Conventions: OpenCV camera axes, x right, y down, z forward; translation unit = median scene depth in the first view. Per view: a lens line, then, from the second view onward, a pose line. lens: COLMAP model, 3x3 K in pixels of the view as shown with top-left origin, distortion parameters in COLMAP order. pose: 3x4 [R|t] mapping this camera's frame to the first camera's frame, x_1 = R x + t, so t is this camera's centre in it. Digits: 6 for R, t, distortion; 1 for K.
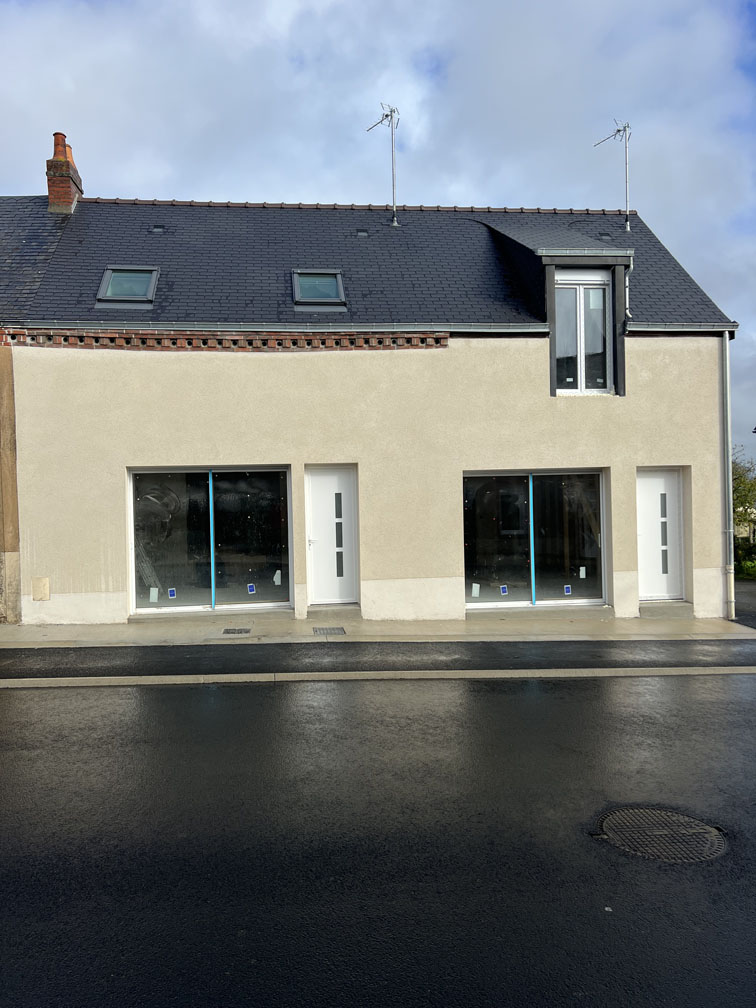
lens RADIAL K [[744.1, 0, 377.1], [0, 744.1, 503.2], [0, 0, 1]] dist [0.087640, -0.003218]
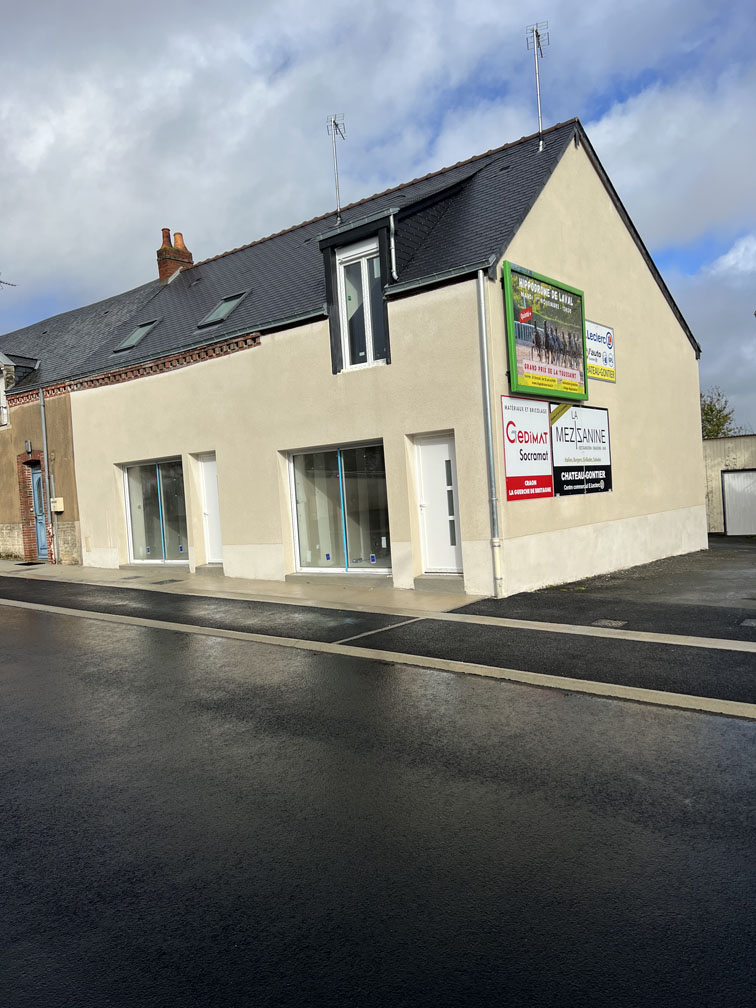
lens RADIAL K [[744.1, 0, 376.3], [0, 744.1, 505.9], [0, 0, 1]] dist [0.087640, -0.003218]
pose [[0.707508, -0.011473, -0.706612, 1.029672], [0.047709, 0.998363, 0.031559, 0.011138], [0.705093, -0.056040, 0.706897, 0.298578]]
